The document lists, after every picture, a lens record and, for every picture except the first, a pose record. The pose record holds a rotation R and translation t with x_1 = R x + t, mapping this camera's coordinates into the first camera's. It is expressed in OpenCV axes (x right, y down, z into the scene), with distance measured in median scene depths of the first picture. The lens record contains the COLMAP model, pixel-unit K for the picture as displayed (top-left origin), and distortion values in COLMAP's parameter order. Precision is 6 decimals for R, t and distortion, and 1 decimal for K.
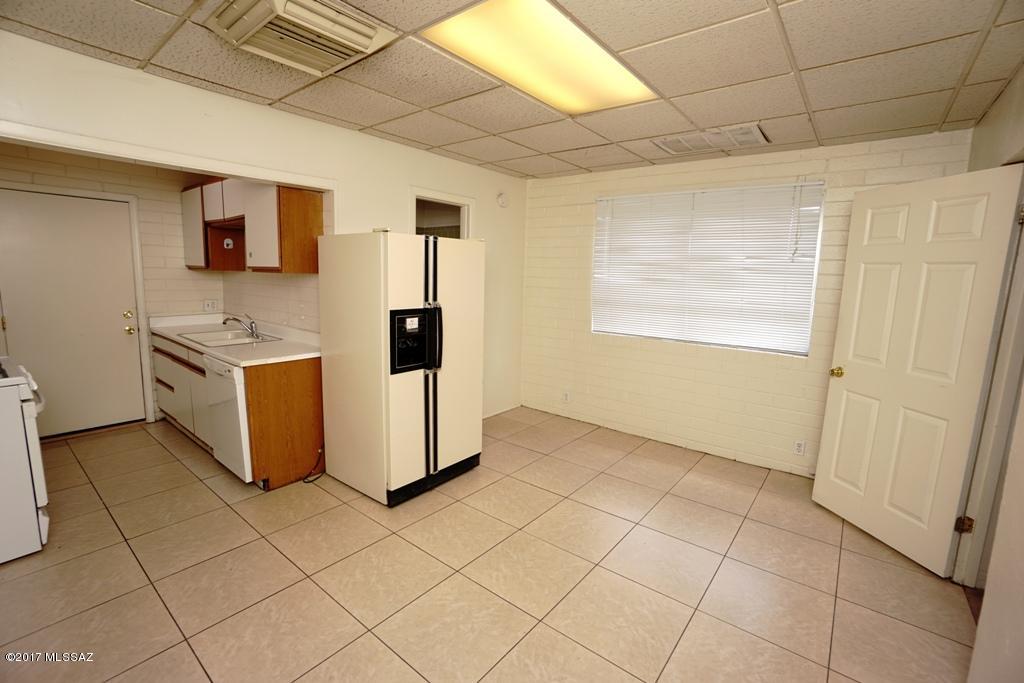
lens RADIAL K [[449.0, 0, 507.1], [0, 449.0, 340.7], [0, 0, 1]] dist [-0.023740, -0.000202]
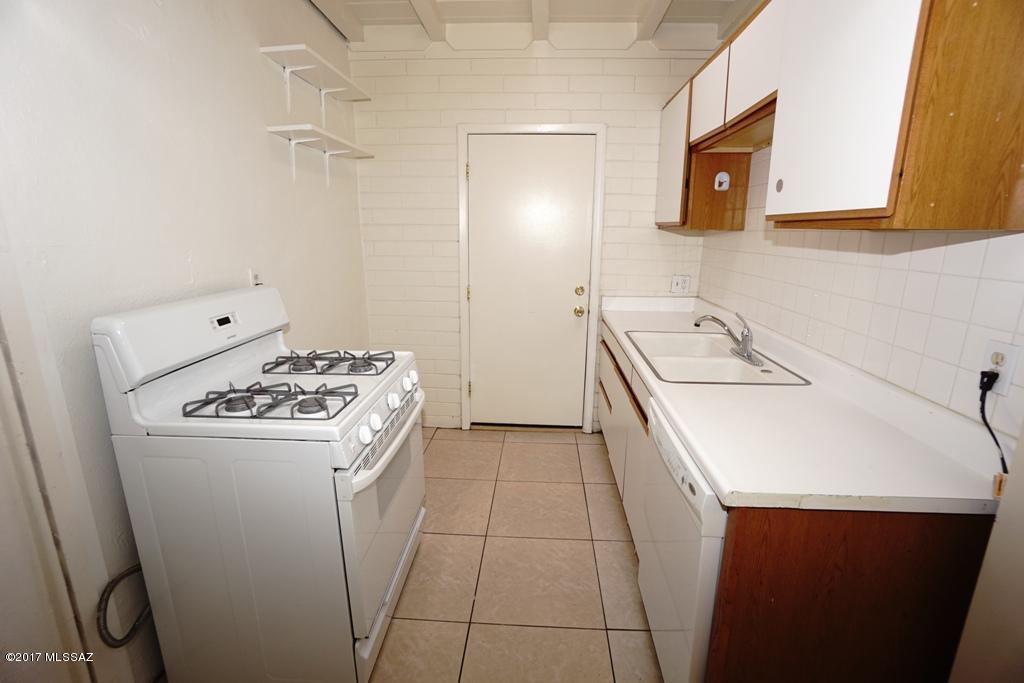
lens RADIAL K [[449.0, 0, 514.1], [0, 449.0, 333.2], [0, 0, 1]] dist [-0.023740, -0.000202]
pose [[0.581657, 0.155676, -0.798398, -0.296270], [-0.104158, 0.987690, 0.116703, -0.064774], [0.806738, 0.015279, 0.590712, 0.450312]]
